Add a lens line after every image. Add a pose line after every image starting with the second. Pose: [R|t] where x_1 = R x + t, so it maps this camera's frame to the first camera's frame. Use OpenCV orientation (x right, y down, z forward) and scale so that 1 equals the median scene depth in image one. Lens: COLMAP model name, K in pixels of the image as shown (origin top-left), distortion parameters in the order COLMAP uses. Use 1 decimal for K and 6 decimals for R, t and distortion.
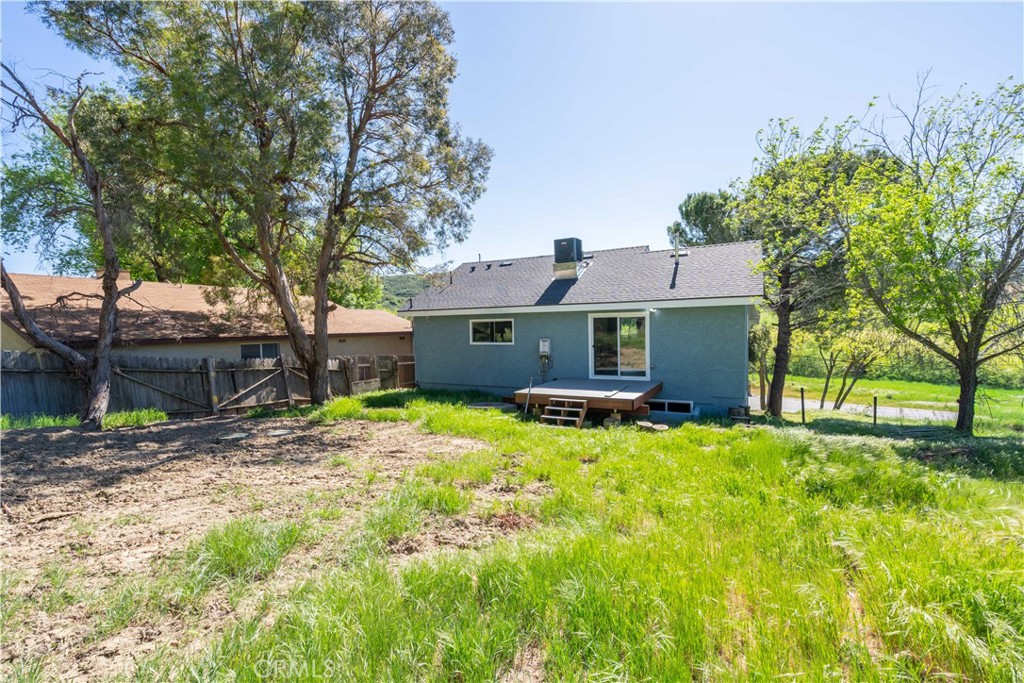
lens RADIAL K [[464.2, 0, 512.9], [0, 464.2, 339.6], [0, 0, 1]] dist [-0.000357, -0.000036]
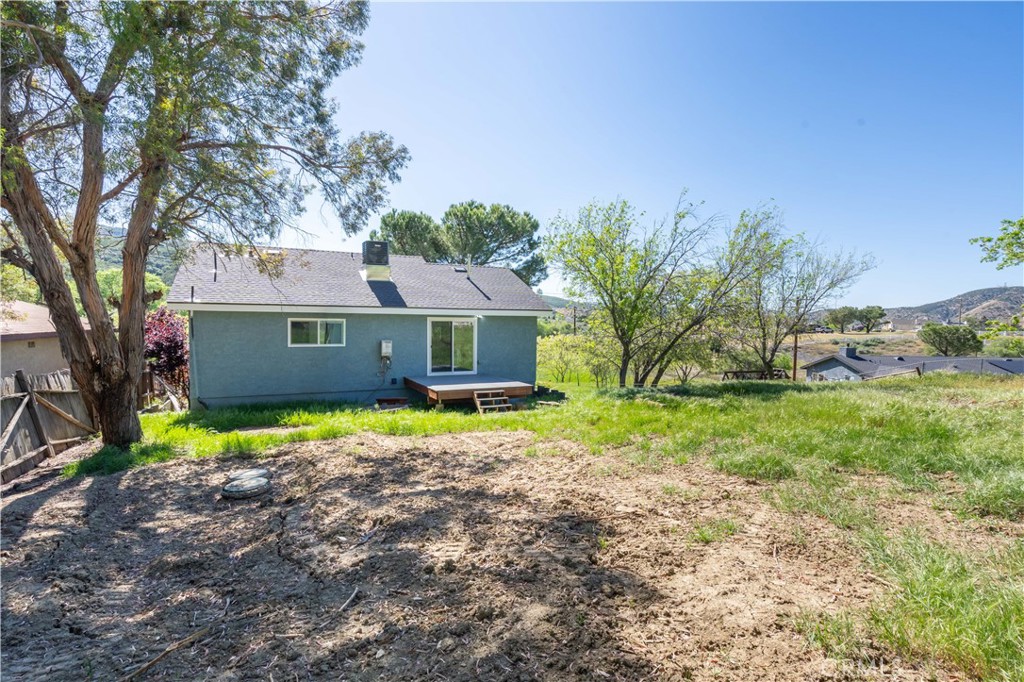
lens RADIAL K [[464.2, 0, 514.0], [0, 464.2, 340.4], [0, 0, 1]] dist [-0.000357, -0.000036]
pose [[0.640093, -0.004139, 0.768286, -0.559673], [0.001848, 0.999991, 0.003847, -0.004651], [-0.768295, -0.001043, 0.640095, 0.131457]]
